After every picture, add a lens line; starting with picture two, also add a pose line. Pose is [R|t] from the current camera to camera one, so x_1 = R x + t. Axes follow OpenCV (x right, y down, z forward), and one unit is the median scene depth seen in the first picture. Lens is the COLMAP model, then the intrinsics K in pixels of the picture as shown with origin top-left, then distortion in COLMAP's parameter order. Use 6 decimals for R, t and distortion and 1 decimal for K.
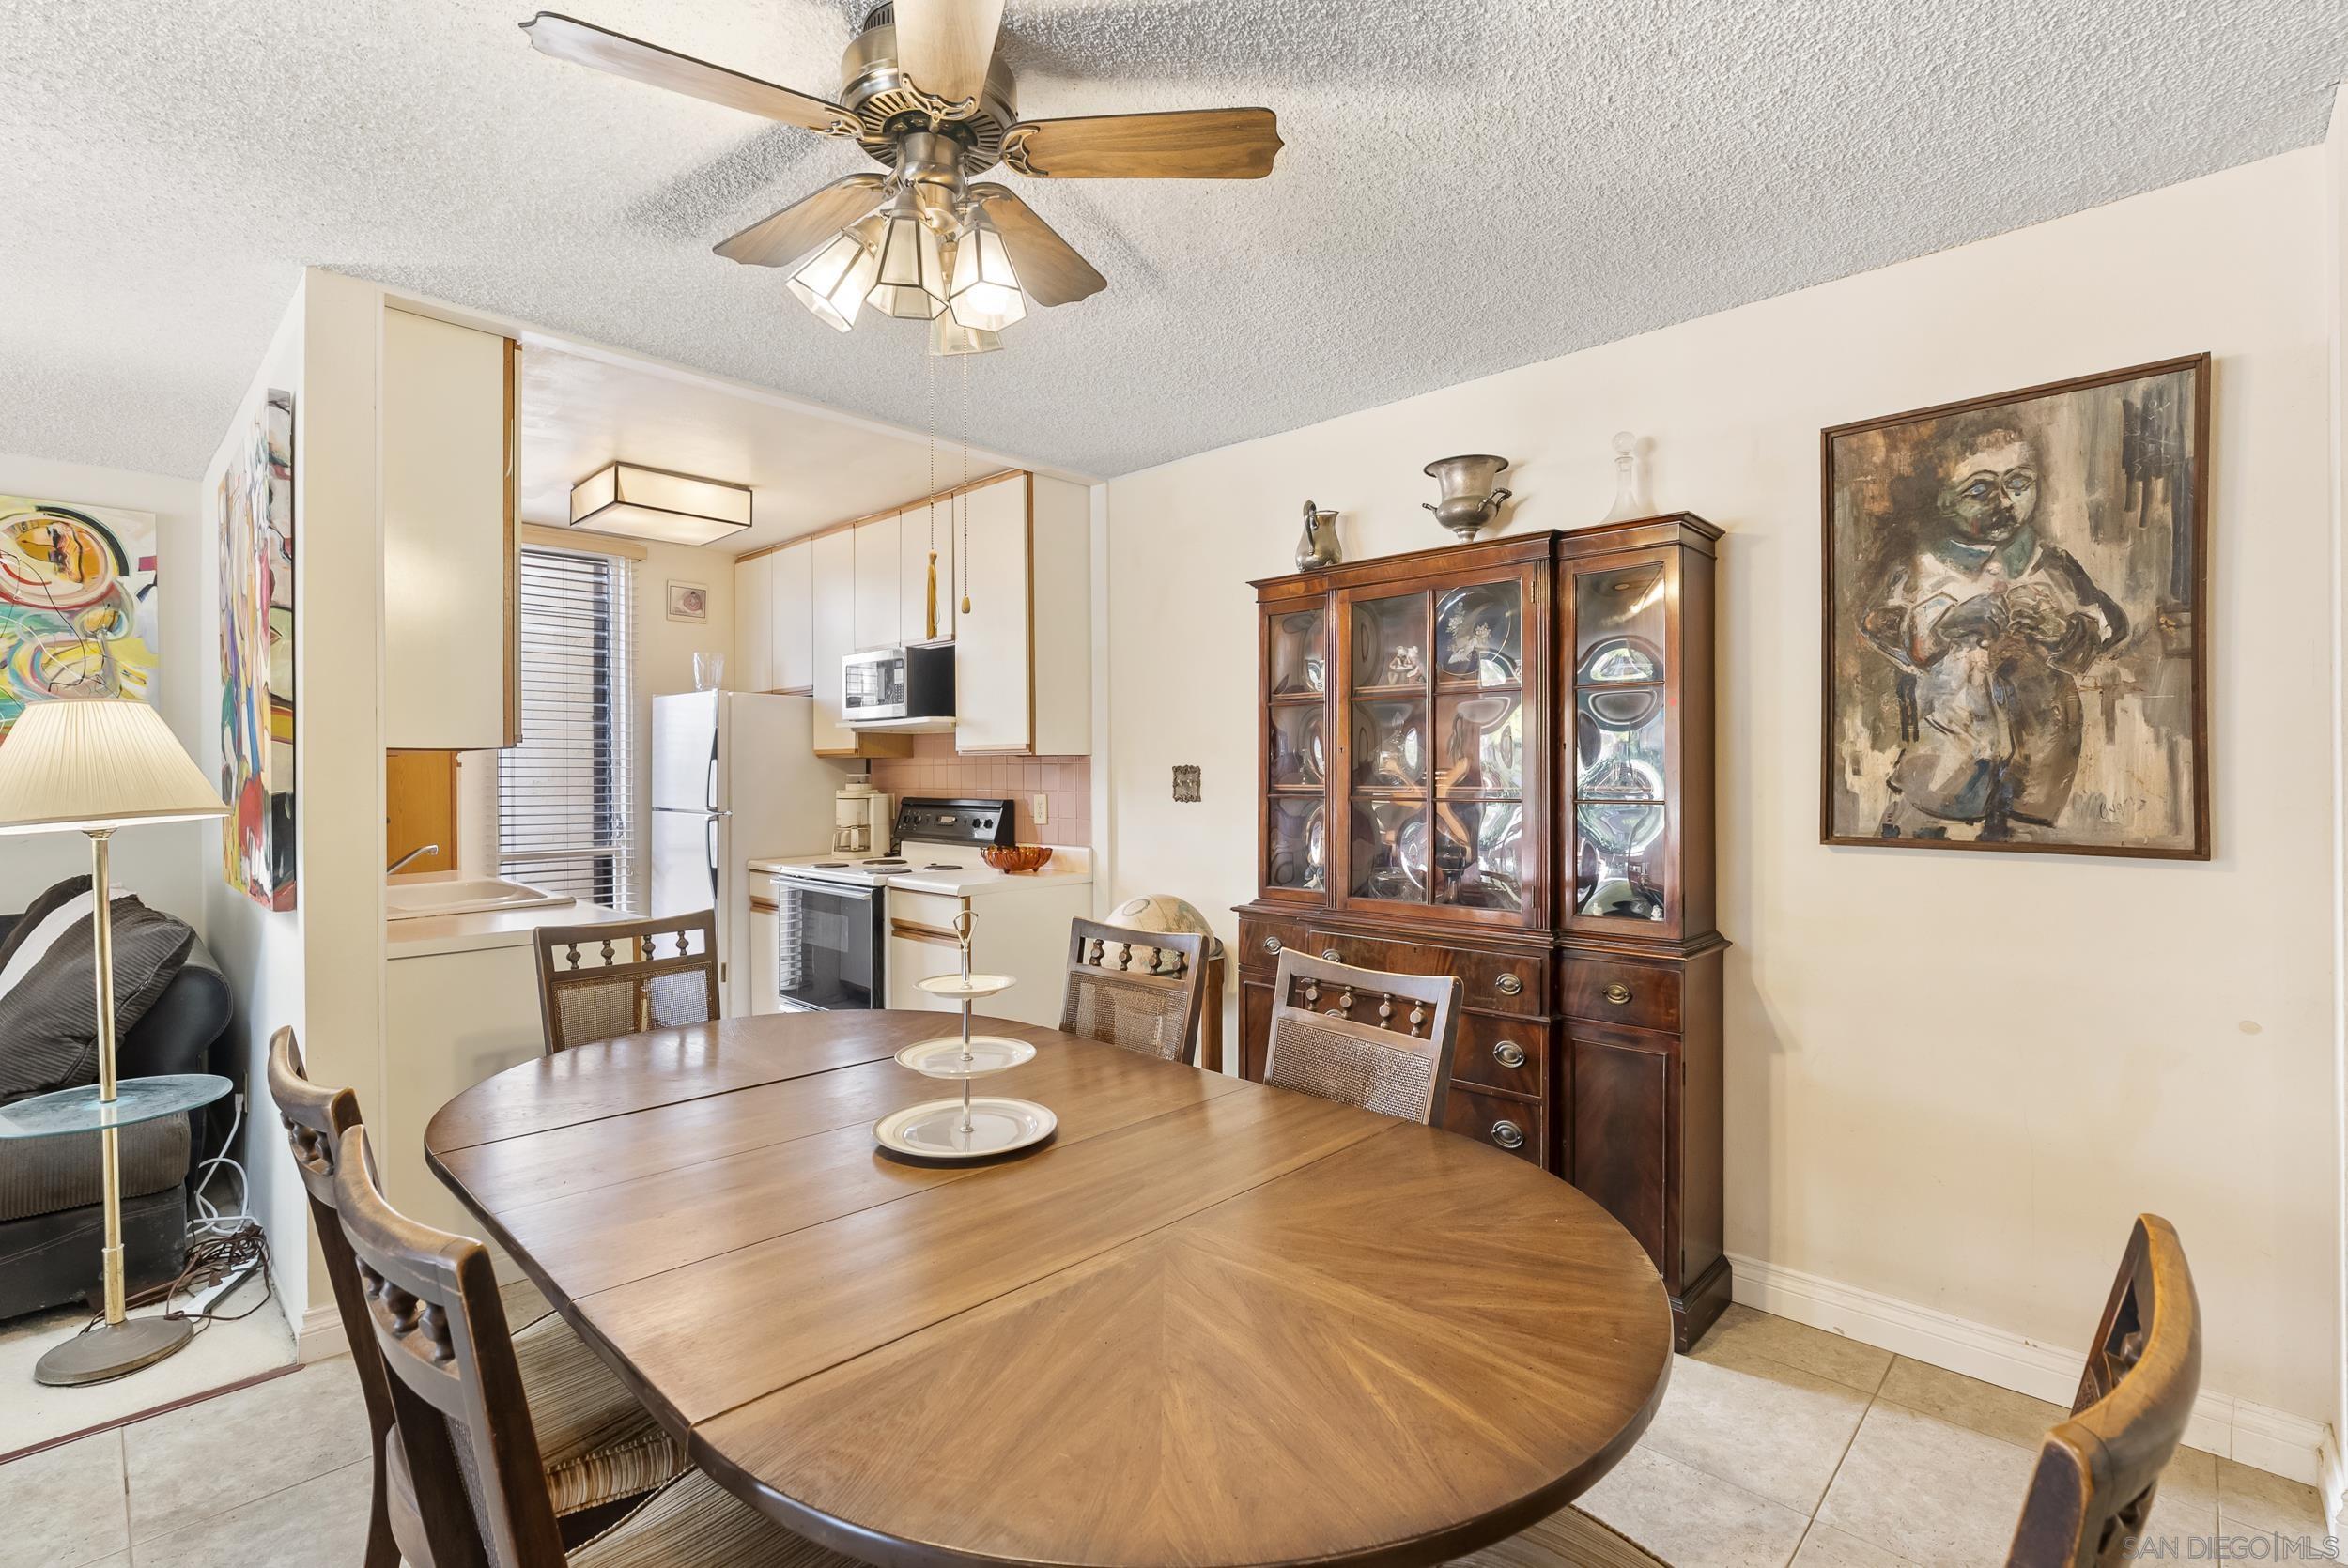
lens RADIAL K [[1066.3, 0, 1166.1], [0, 1066.3, 773.6], [0, 0, 1]] dist [-0.001157, 0.001100]
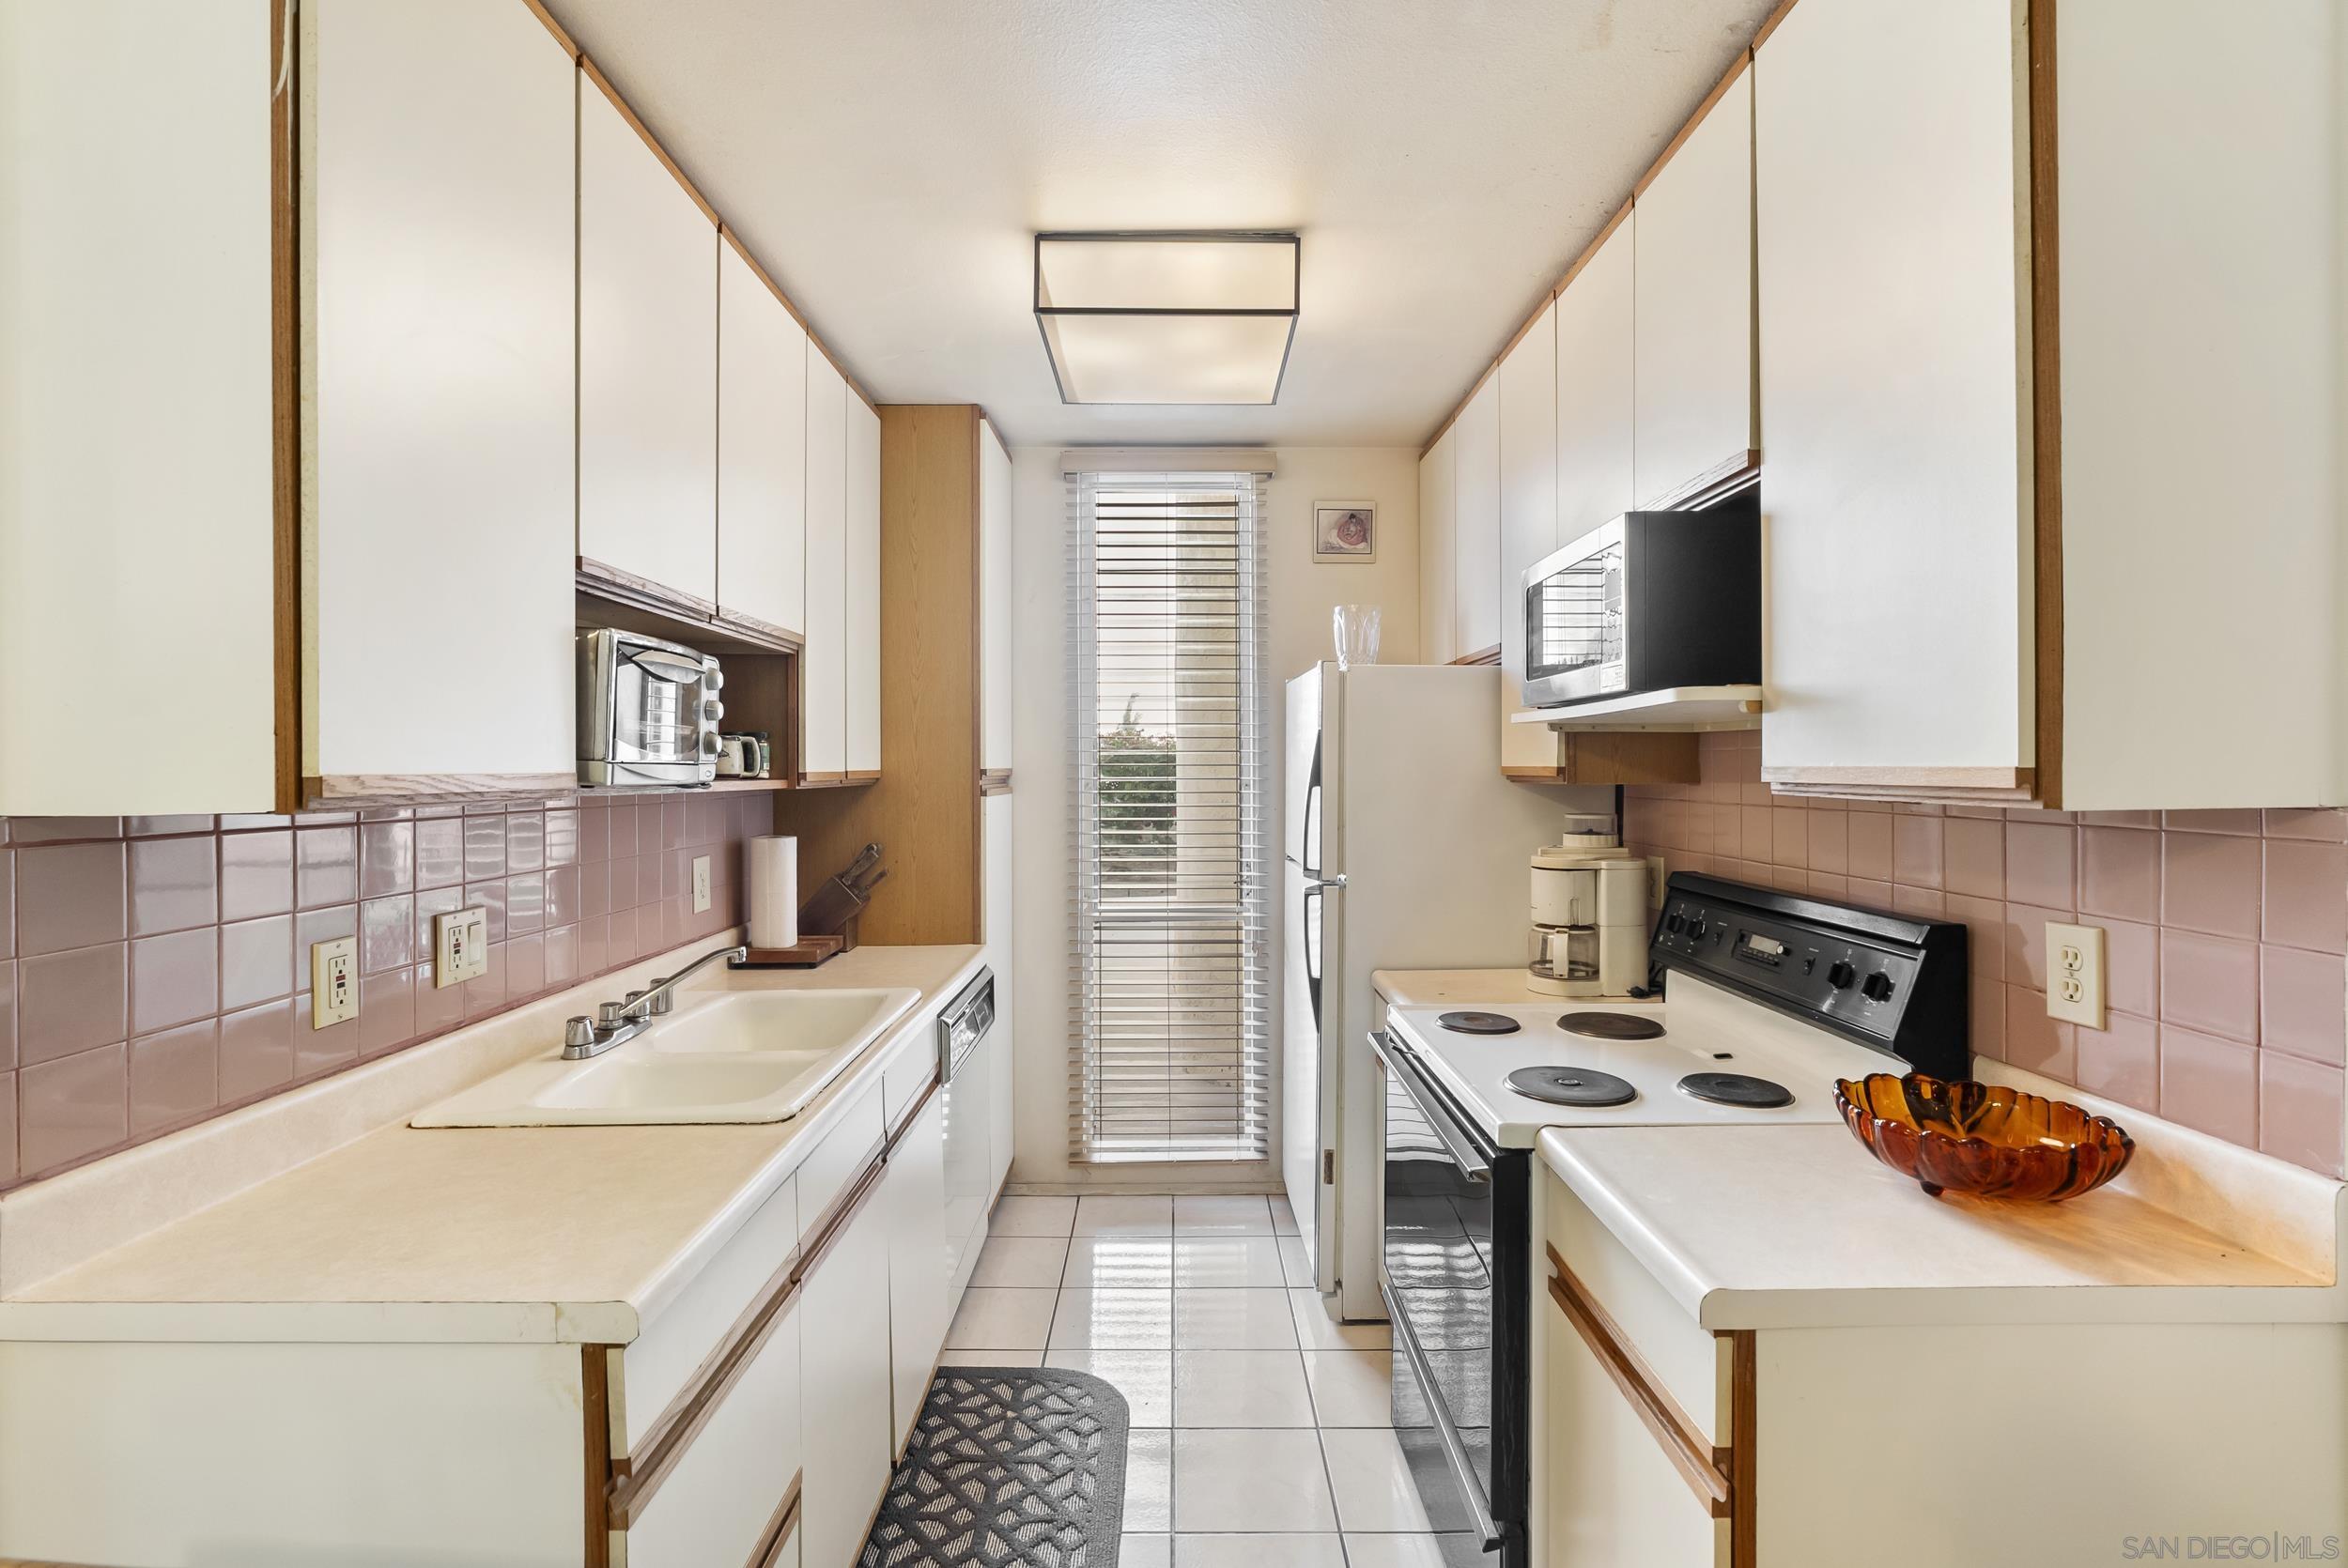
lens RADIAL K [[1066.3, 0, 1177.1], [0, 1066.3, 767.4], [0, 0, 1]] dist [-0.001157, 0.001100]
pose [[0.702817, 0.001076, -0.711370, -0.089836], [-0.000196, 0.999999, 0.001319, -0.028587], [0.711371, -0.000787, 0.702817, 0.666122]]
